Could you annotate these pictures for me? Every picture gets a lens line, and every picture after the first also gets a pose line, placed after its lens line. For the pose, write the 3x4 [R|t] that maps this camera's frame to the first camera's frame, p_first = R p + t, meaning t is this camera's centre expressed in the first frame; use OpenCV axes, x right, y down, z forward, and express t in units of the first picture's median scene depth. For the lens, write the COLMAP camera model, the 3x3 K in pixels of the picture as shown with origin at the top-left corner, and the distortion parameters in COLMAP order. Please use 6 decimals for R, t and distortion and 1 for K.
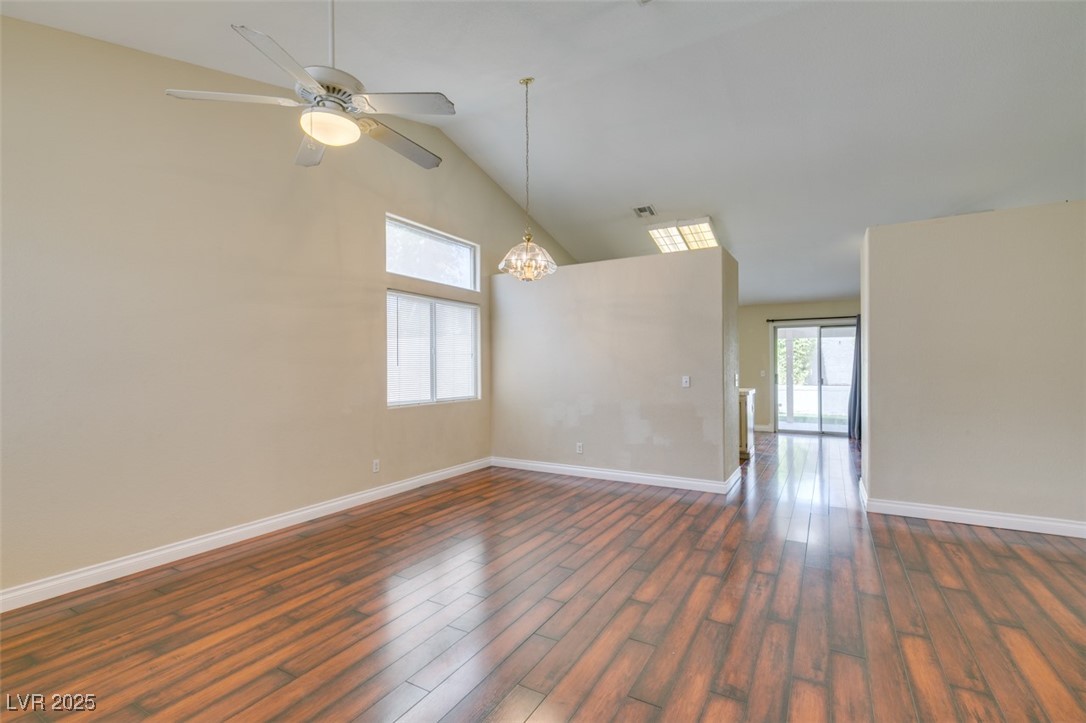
lens RADIAL K [[490.0, 0, 543.0], [0, 490.0, 361.5], [0, 0, 1]] dist [0.010334, -0.000534]
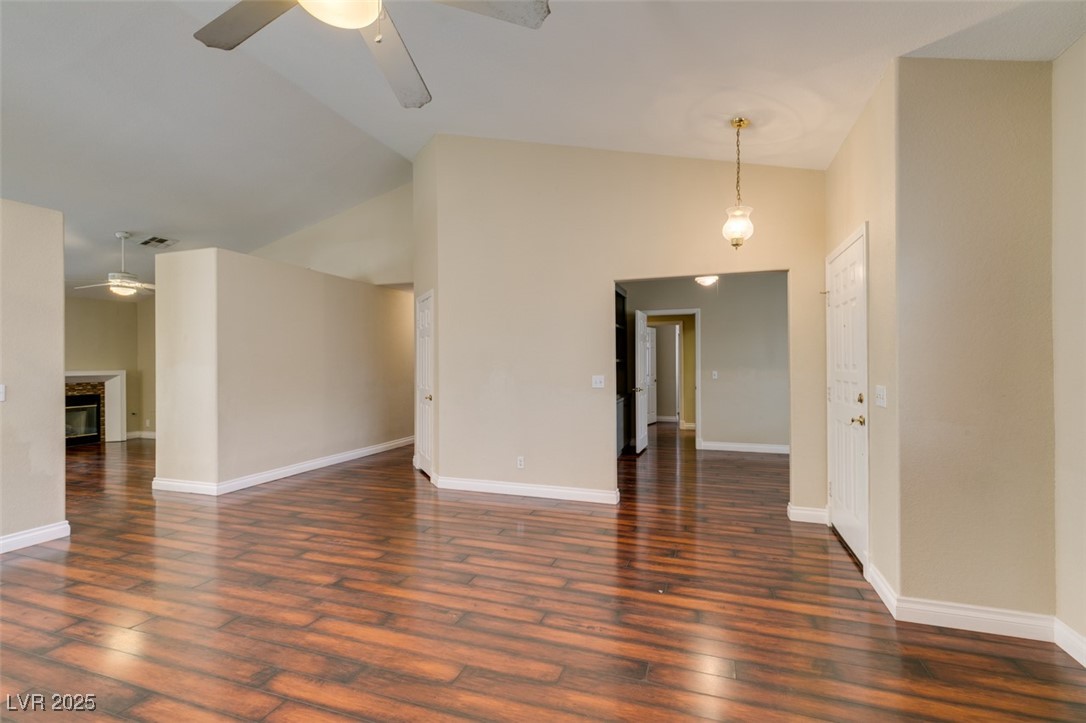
lens RADIAL K [[490.0, 0, 543.0], [0, 490.0, 361.5], [0, 0, 1]] dist [0.010334, -0.000534]
pose [[-0.177819, 0.011458, 0.983997, -1.005899], [0.003735, 0.999933, -0.010969, 0.013082], [-0.984056, 0.001724, -0.177849, 0.767861]]
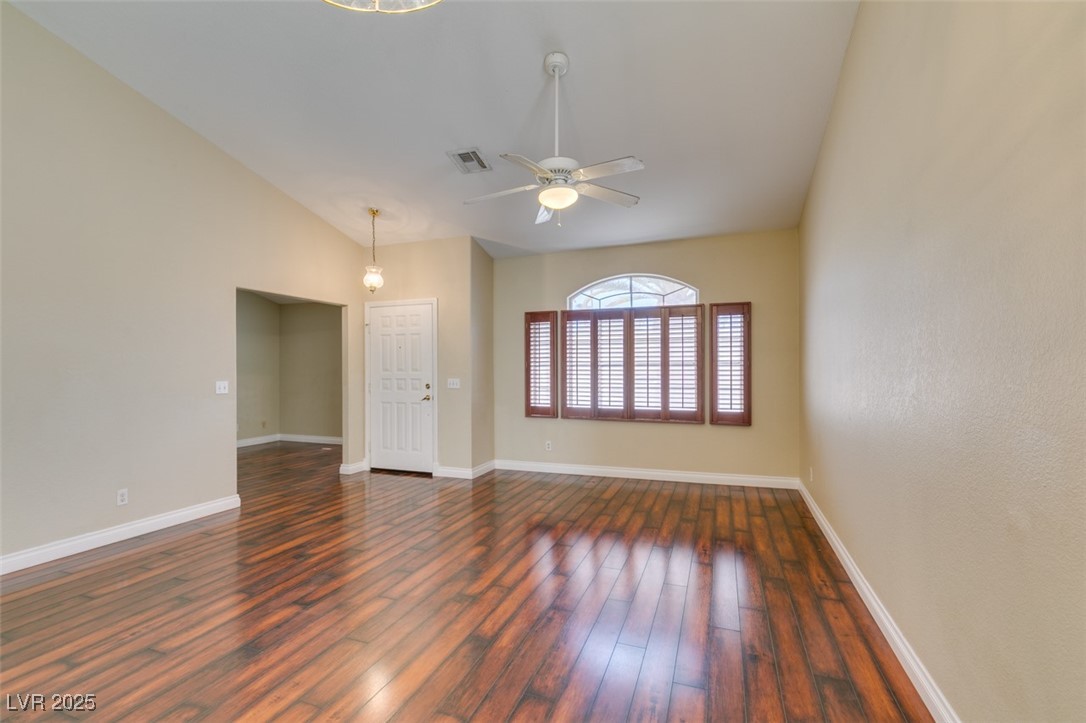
lens RADIAL K [[490.0, 0, 543.0], [0, 490.0, 361.5], [0, 0, 1]] dist [0.010334, -0.000534]
pose [[-0.986367, 0.011214, -0.164176, -0.135711], [0.013833, 0.999795, -0.014815, 0.016782], [0.163976, -0.016884, -0.986320, 2.155308]]
